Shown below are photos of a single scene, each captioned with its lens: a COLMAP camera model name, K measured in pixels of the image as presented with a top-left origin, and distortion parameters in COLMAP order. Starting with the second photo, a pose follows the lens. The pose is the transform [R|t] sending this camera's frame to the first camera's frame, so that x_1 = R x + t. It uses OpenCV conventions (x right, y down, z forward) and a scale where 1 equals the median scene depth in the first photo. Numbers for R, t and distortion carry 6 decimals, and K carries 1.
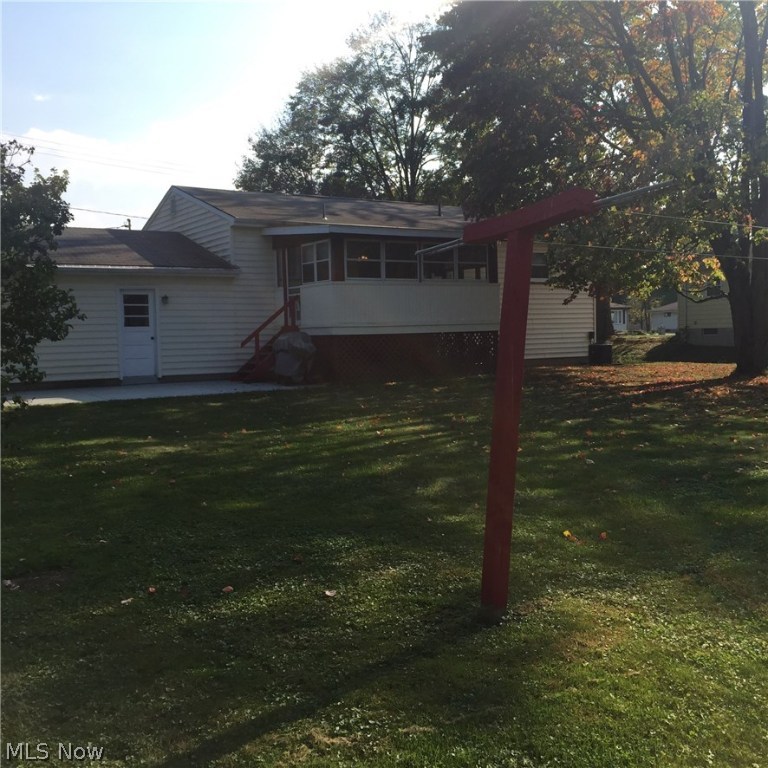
lens RADIAL K [[853.7, 0, 382.3], [0, 853.7, 367.2], [0, 0, 1]] dist [0.078289, -0.096785]
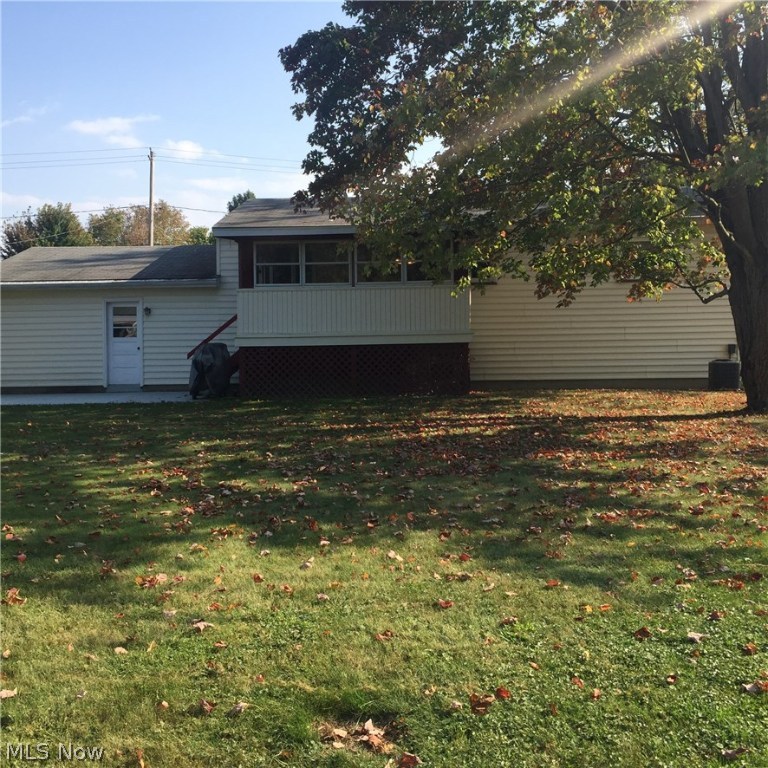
lens RADIAL K [[853.7, 0, 382.3], [0, 853.7, 367.2], [0, 0, 1]] dist [0.078289, -0.096785]
pose [[0.814750, 0.021346, -0.579419, 0.587537], [-0.027416, 0.999623, -0.001725, -0.017242], [0.579163, 0.017290, 0.815028, 0.322311]]
